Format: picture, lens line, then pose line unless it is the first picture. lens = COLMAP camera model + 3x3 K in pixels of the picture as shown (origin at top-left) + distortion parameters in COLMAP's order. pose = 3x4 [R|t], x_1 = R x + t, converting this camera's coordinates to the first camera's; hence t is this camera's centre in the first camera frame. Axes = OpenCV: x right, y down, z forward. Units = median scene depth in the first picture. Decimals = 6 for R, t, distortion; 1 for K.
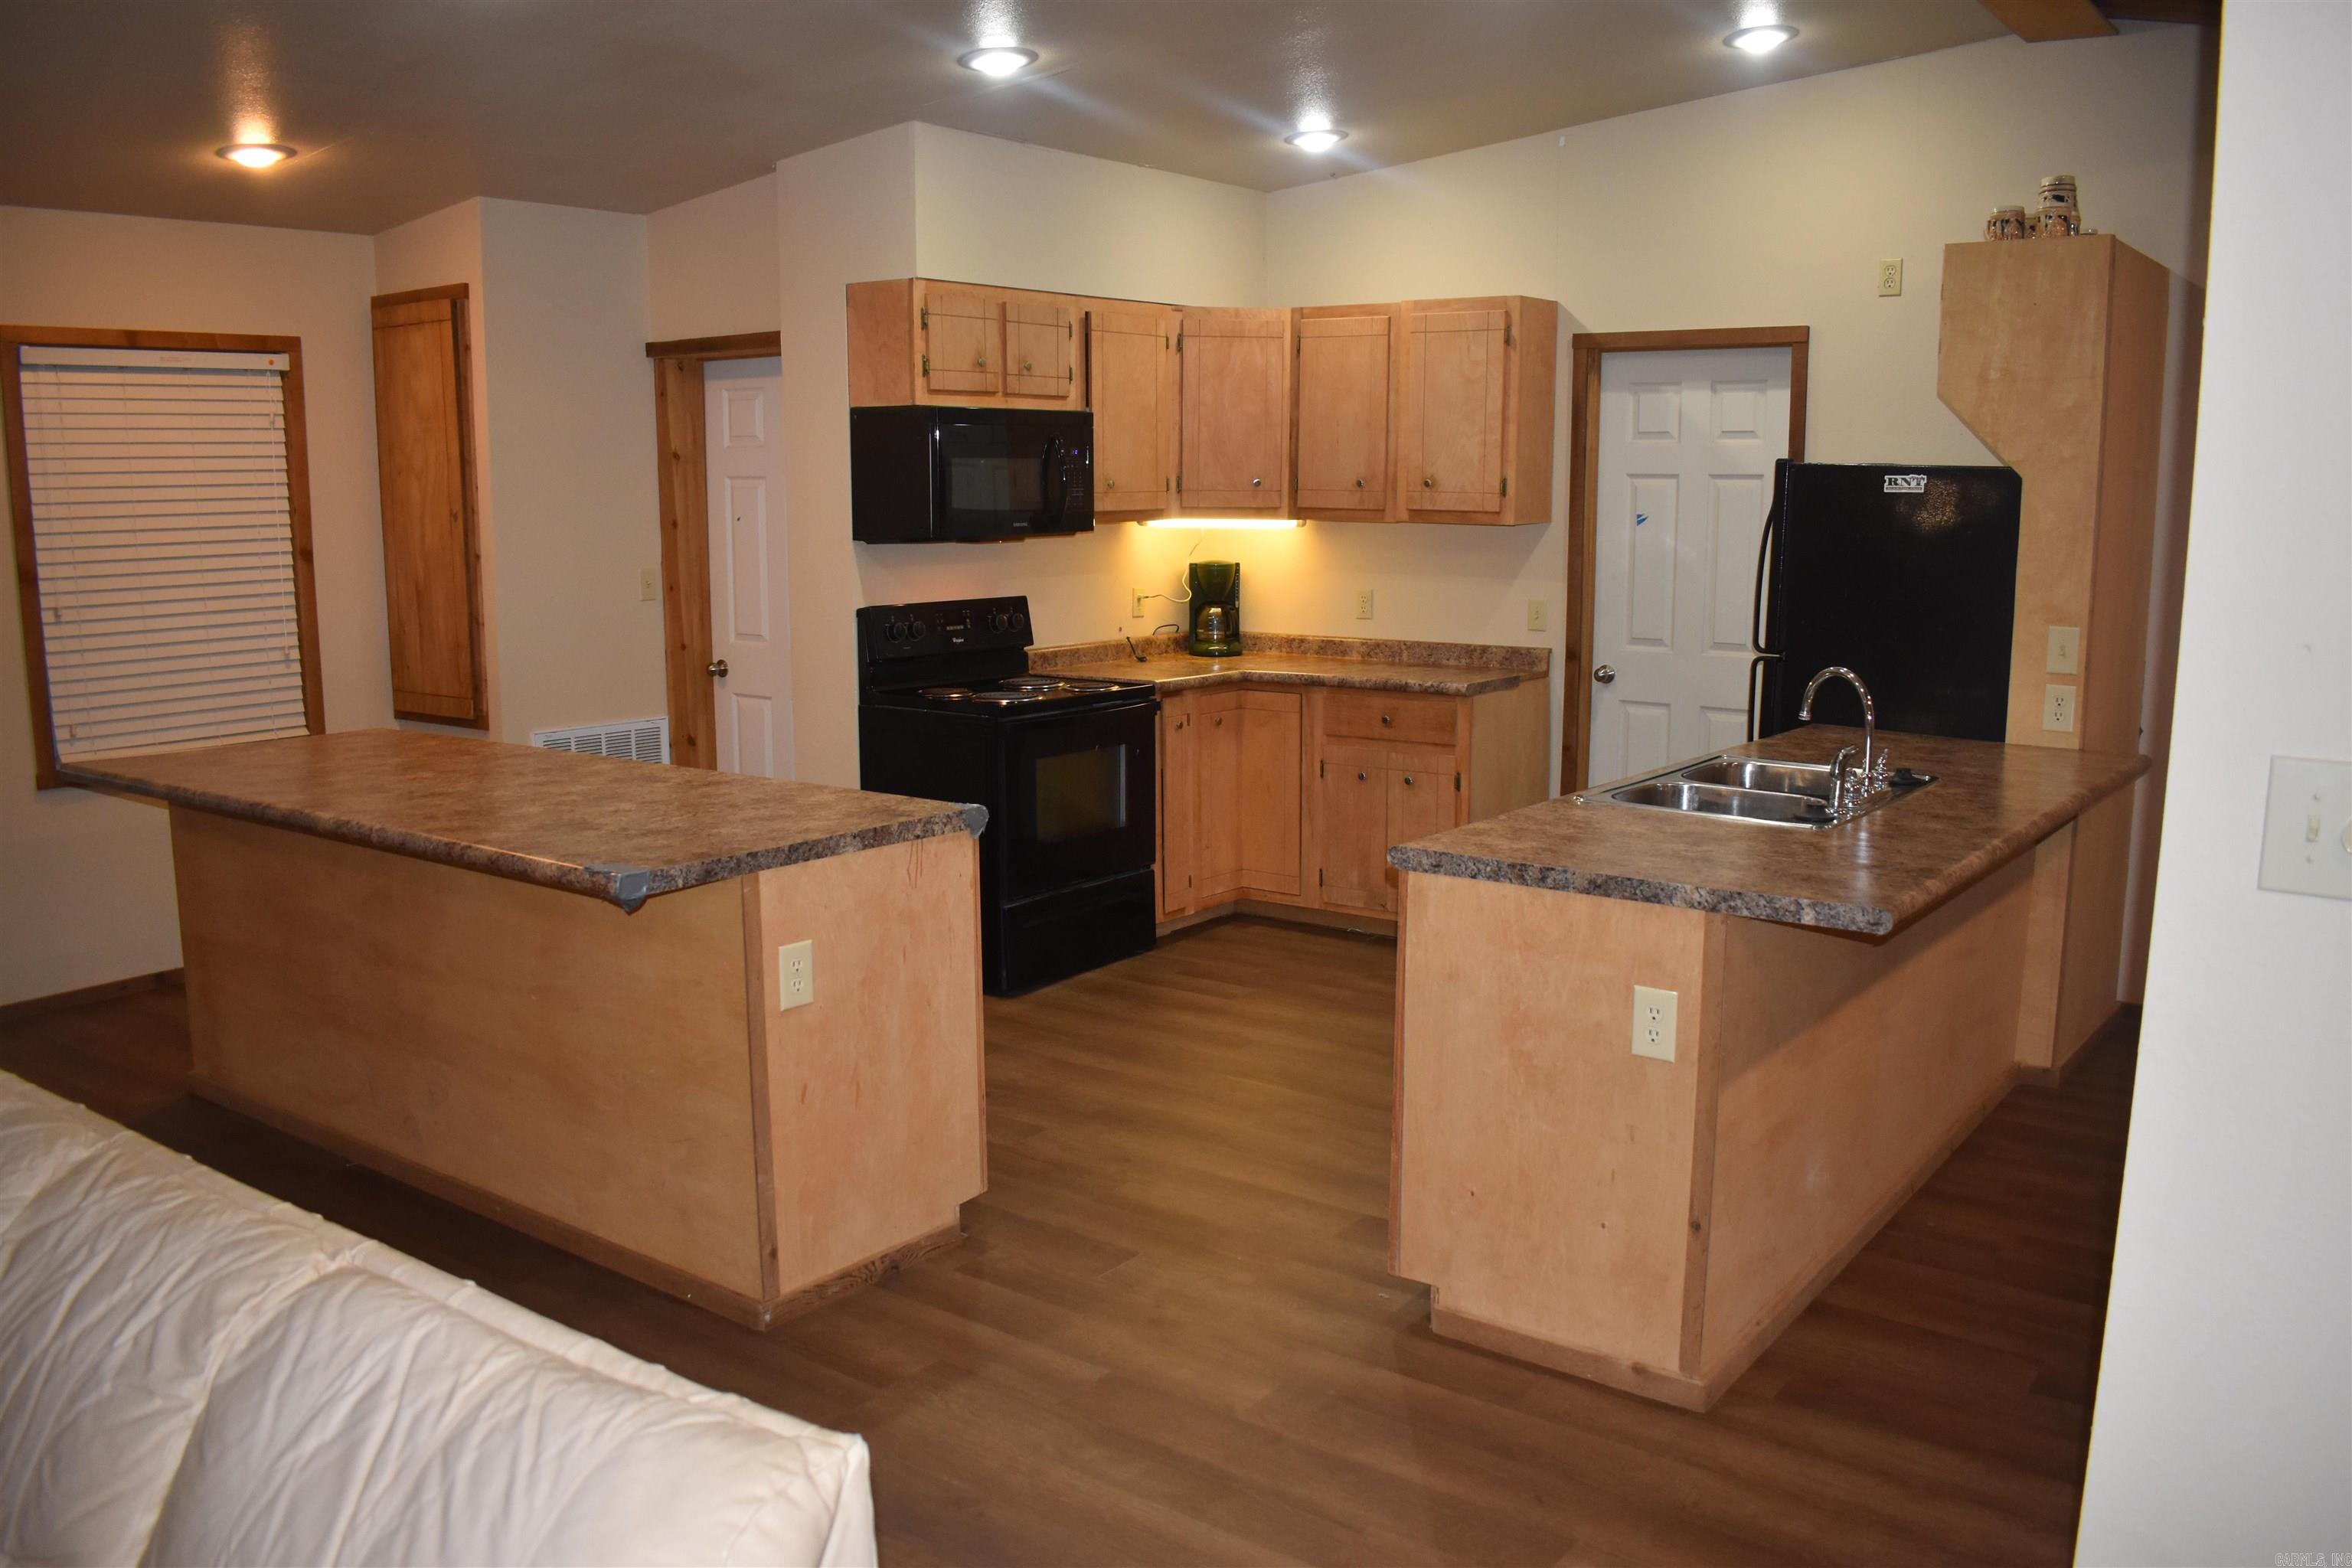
lens RADIAL K [[1850.5, 0, 1176.0], [0, 1850.5, 784.0], [0, 0, 1]] dist [-0.107625, 0.043904]
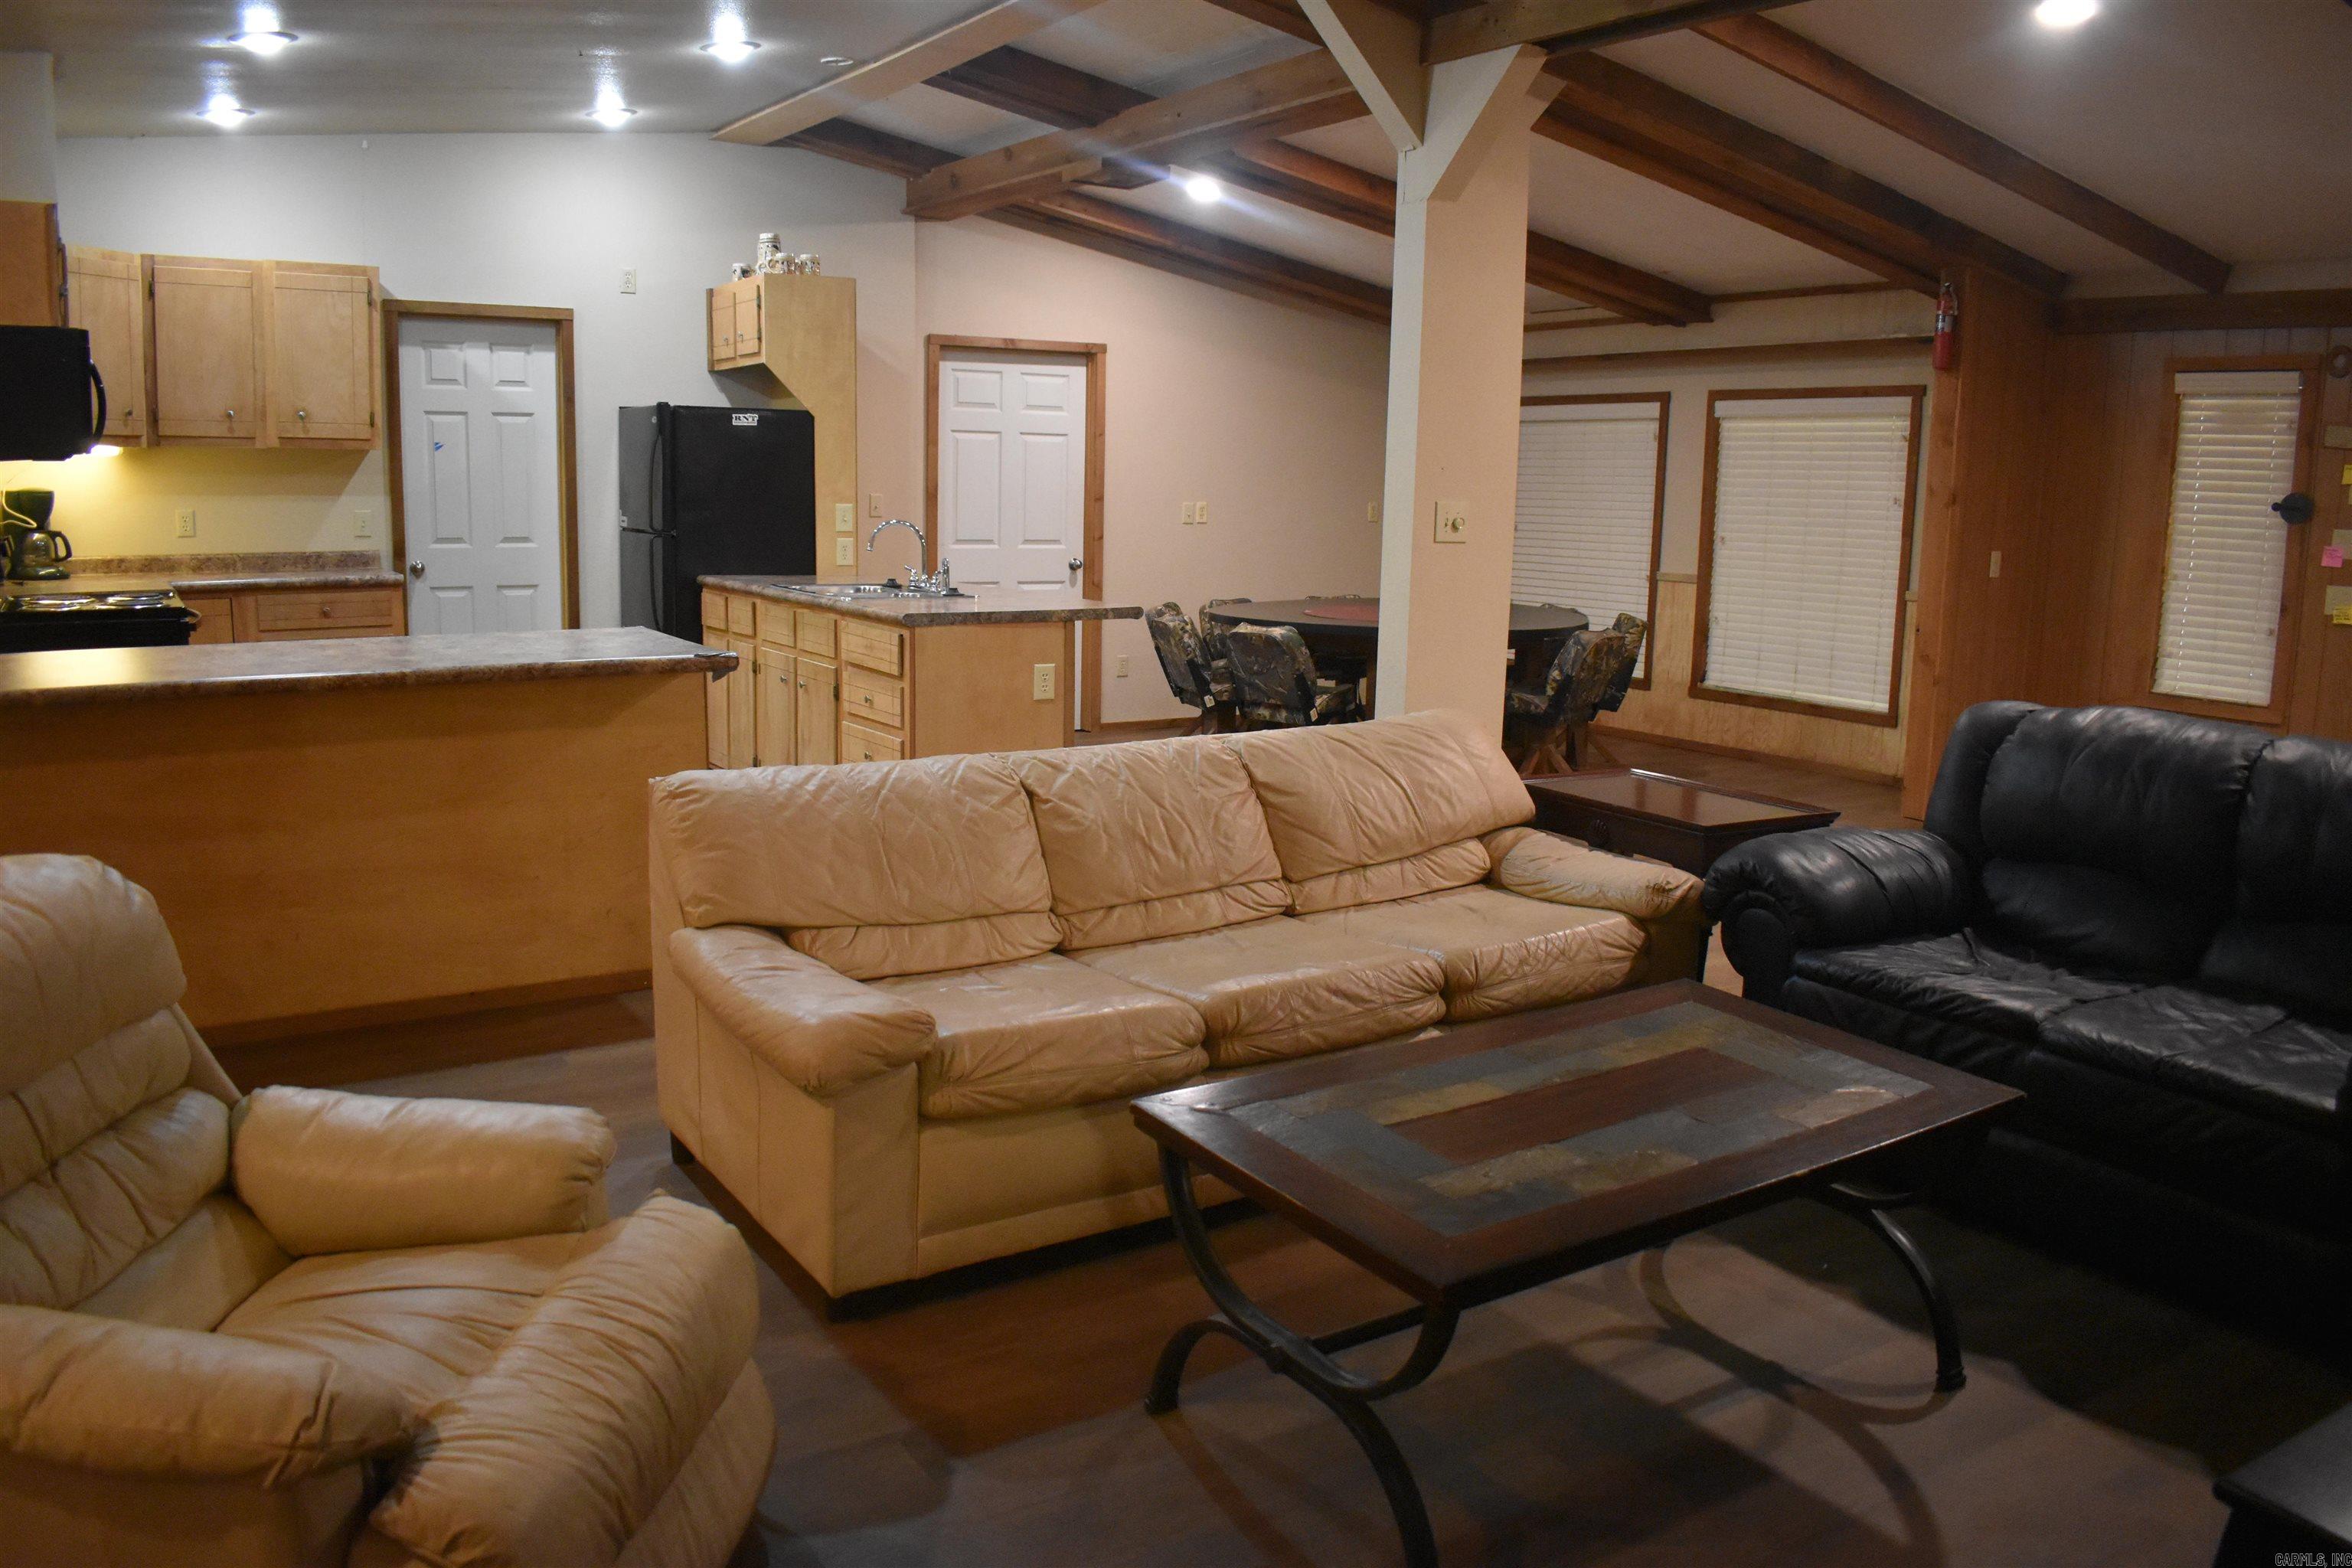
lens RADIAL K [[1850.5, 0, 1176.0], [0, 1850.5, 784.0], [0, 0, 1]] dist [-0.107625, 0.043904]
pose [[0.354367, -0.149998, 0.922998, -0.788096], [0.129574, 0.985406, 0.110393, 0.017324], [-0.926086, 0.080477, 0.368631, 0.061810]]
